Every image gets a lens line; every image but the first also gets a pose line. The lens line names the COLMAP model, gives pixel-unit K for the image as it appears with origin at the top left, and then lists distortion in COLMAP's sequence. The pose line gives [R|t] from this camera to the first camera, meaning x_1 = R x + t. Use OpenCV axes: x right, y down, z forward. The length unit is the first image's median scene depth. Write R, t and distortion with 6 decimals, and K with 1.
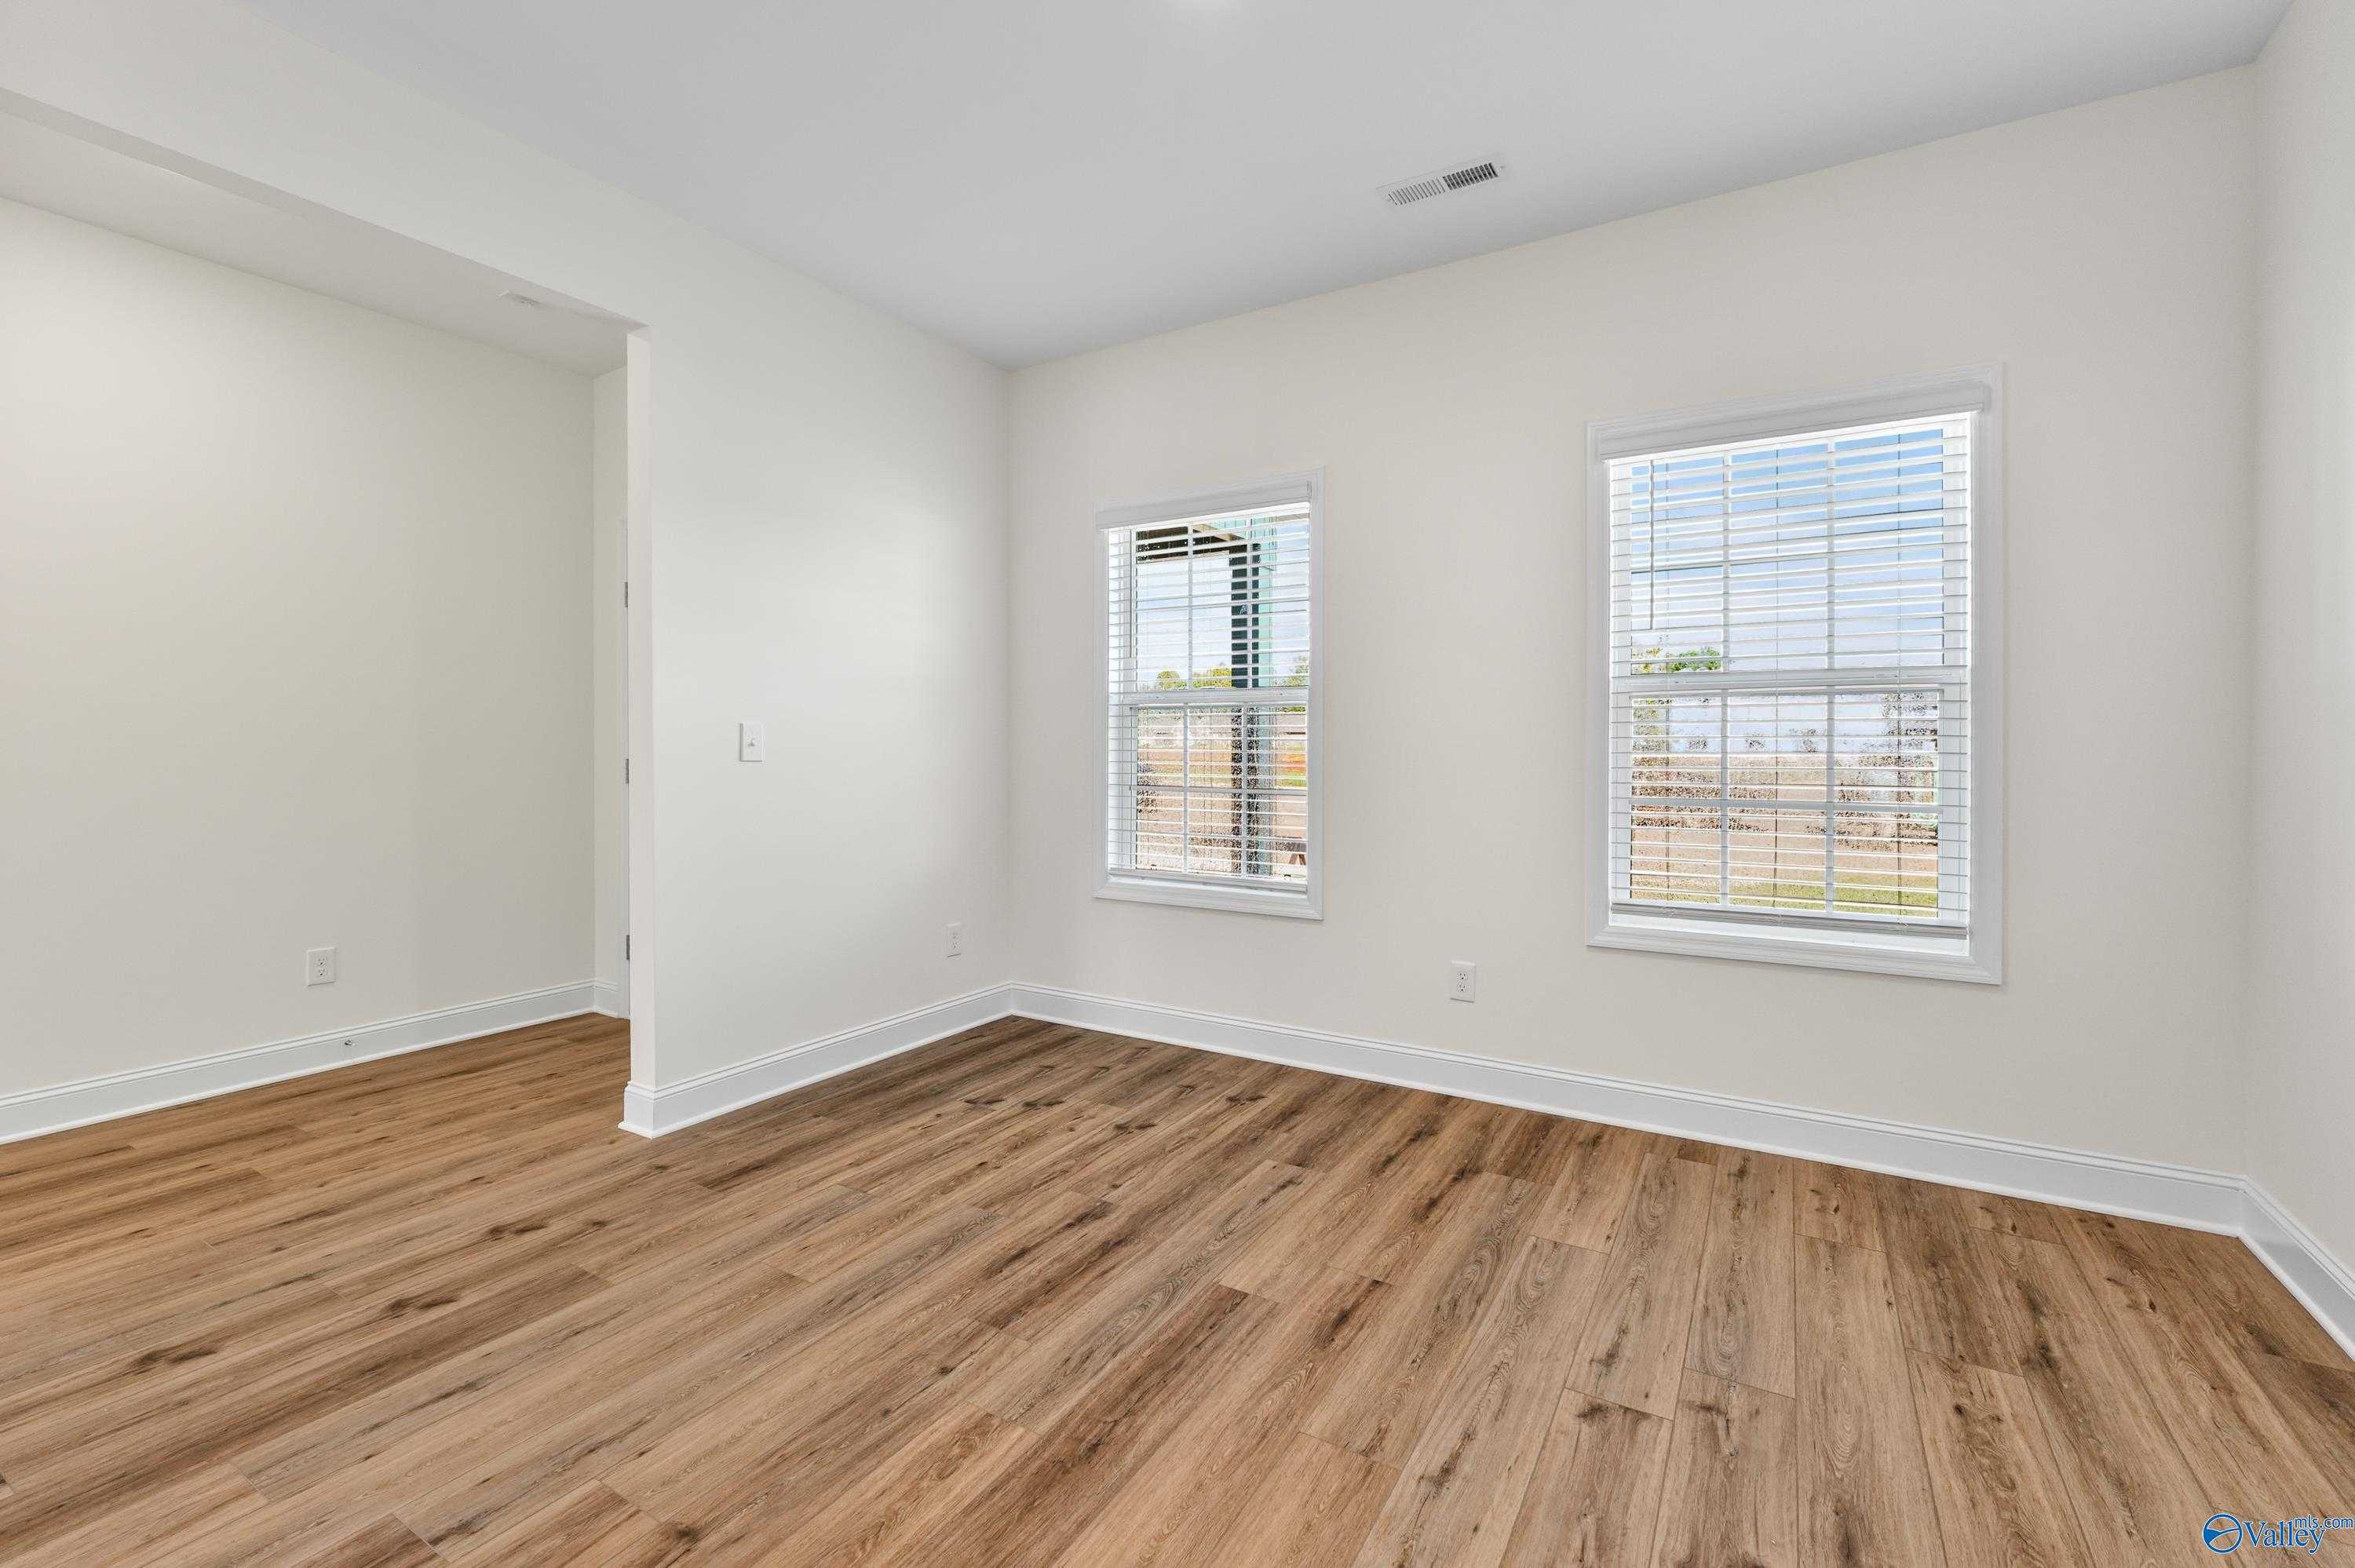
lens RADIAL K [[1025.4, 0, 1200.1], [0, 1025.4, 758.2], [0, 0, 1]] dist [-0.003608, -0.000420]
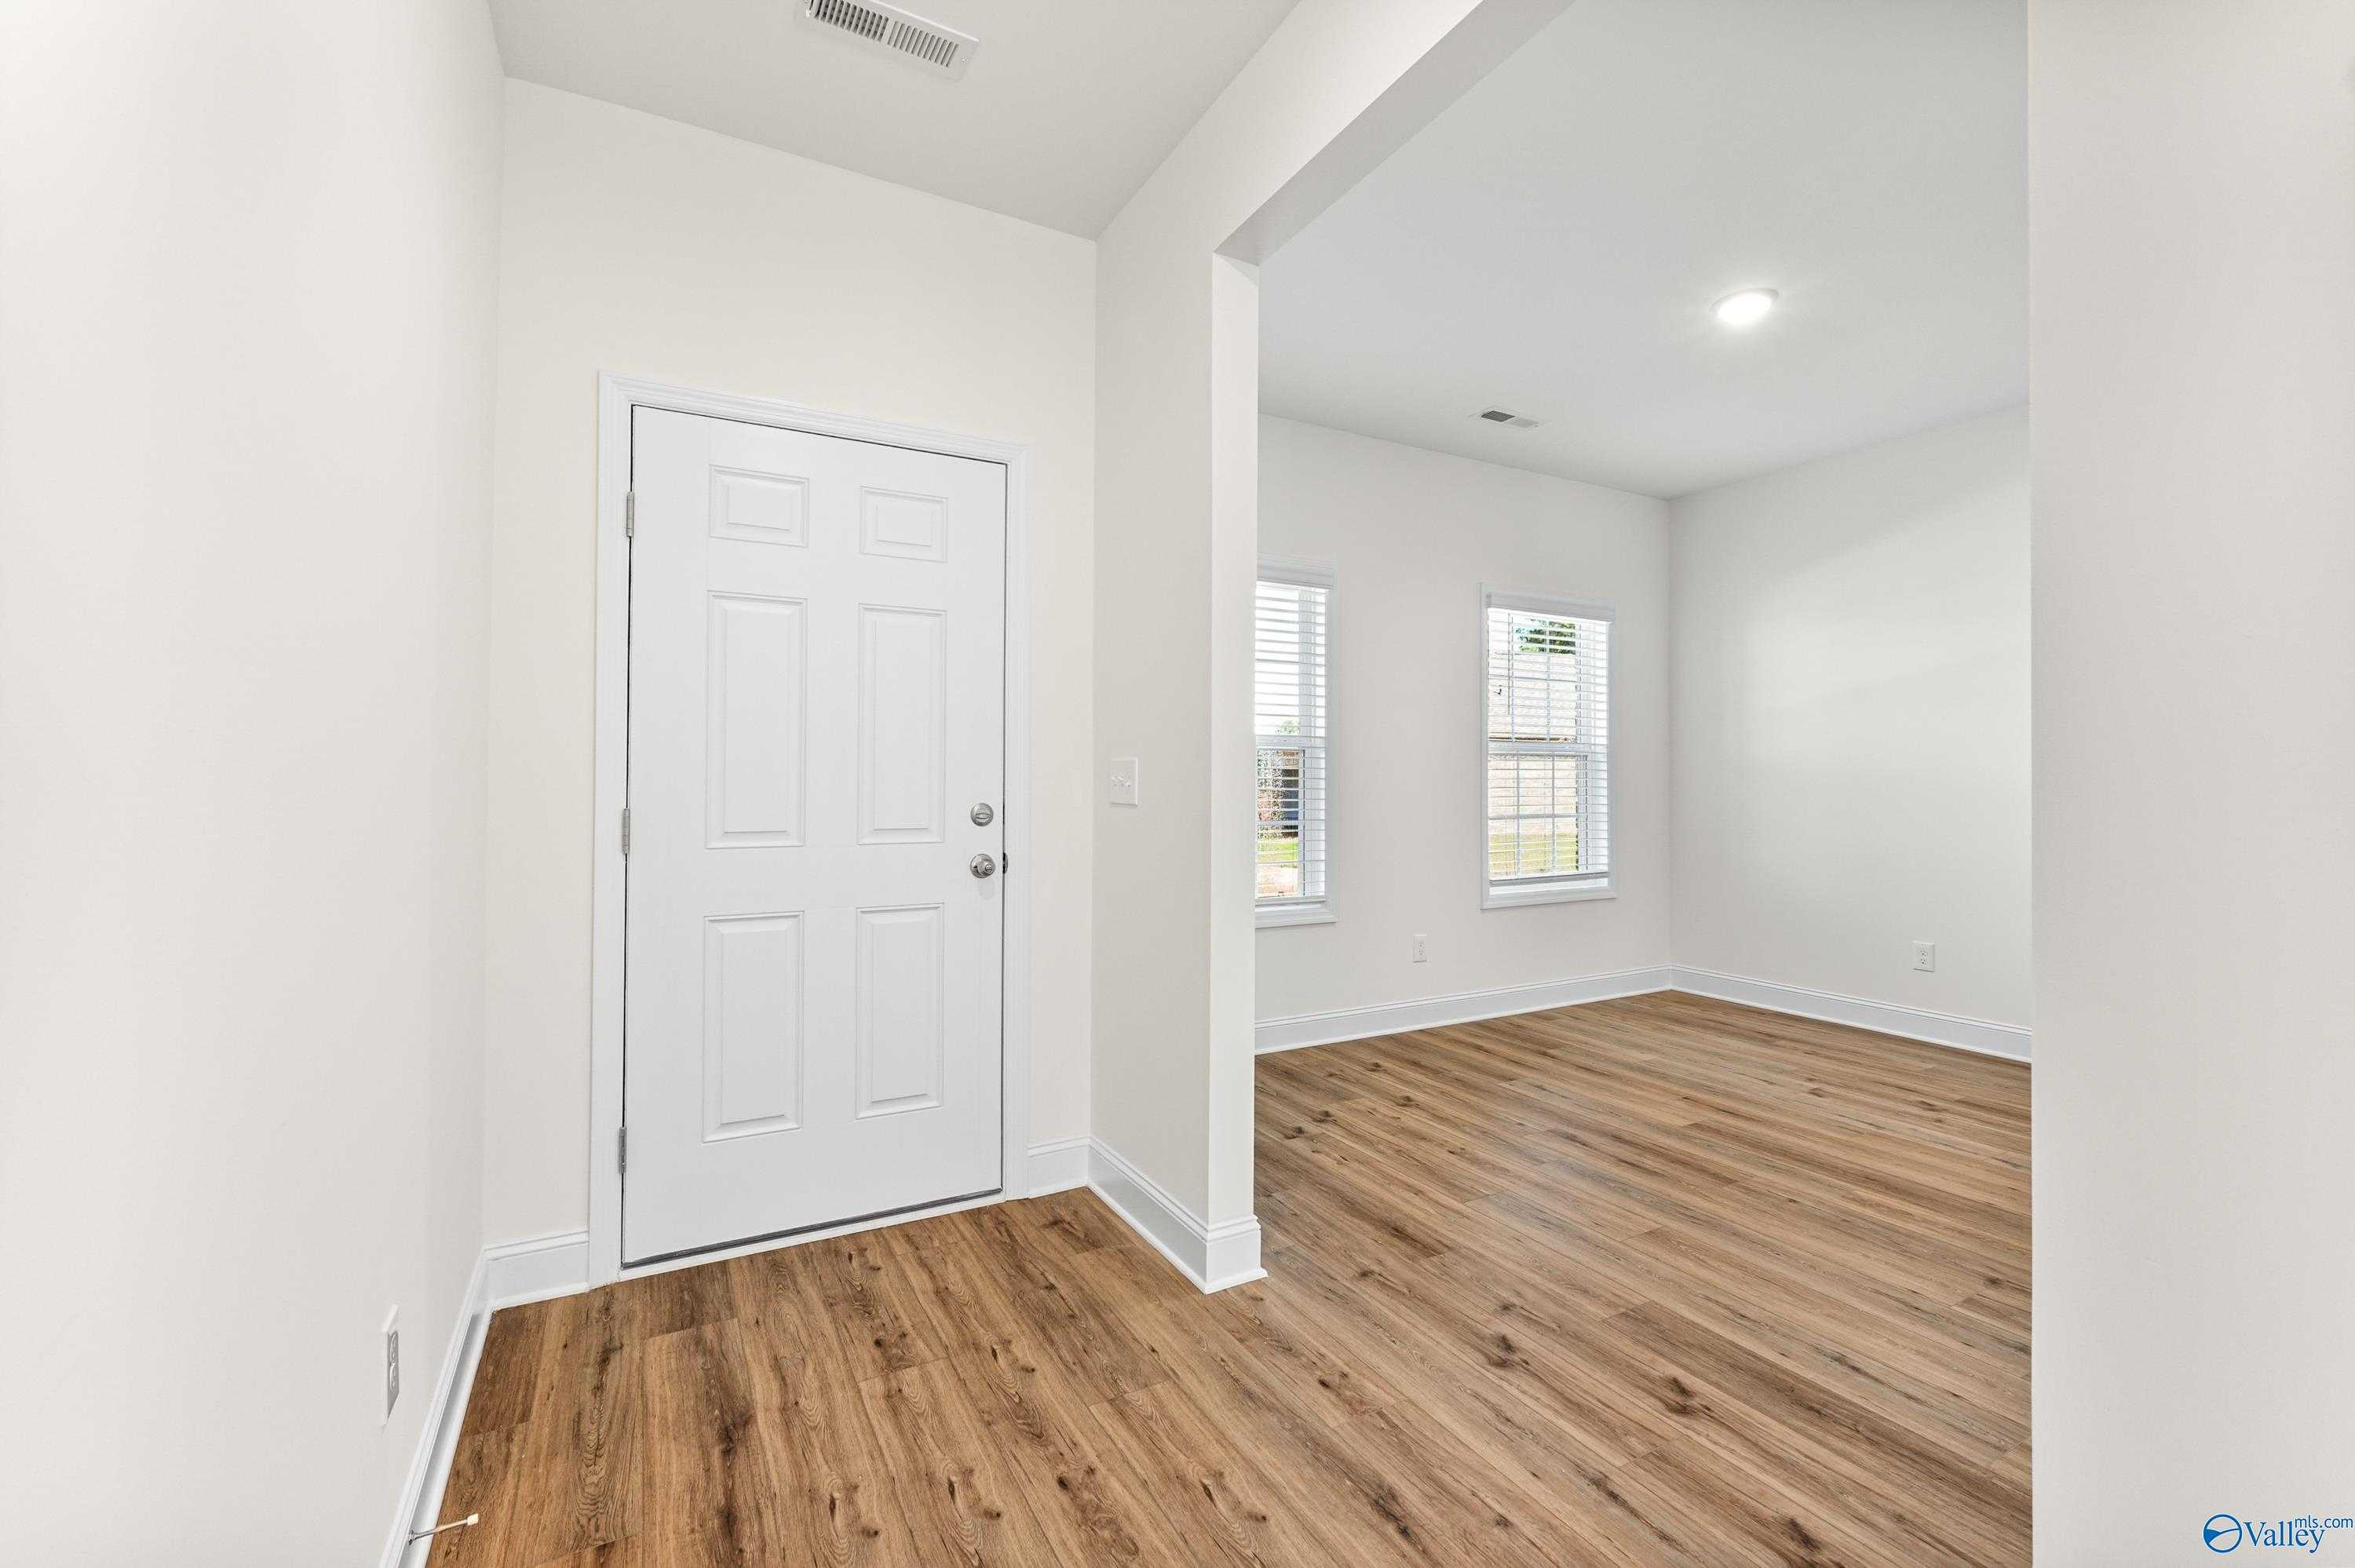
lens RADIAL K [[996.5, 0, 1183.8], [0, 996.5, 782.1], [0, 0, 1]] dist [-0.001660, -0.000557]
pose [[0.495266, -0.002537, 0.868738, -1.340610], [0.010132, 0.999945, -0.002856, -0.015770], [-0.868682, 0.010217, 0.495264, 0.715117]]
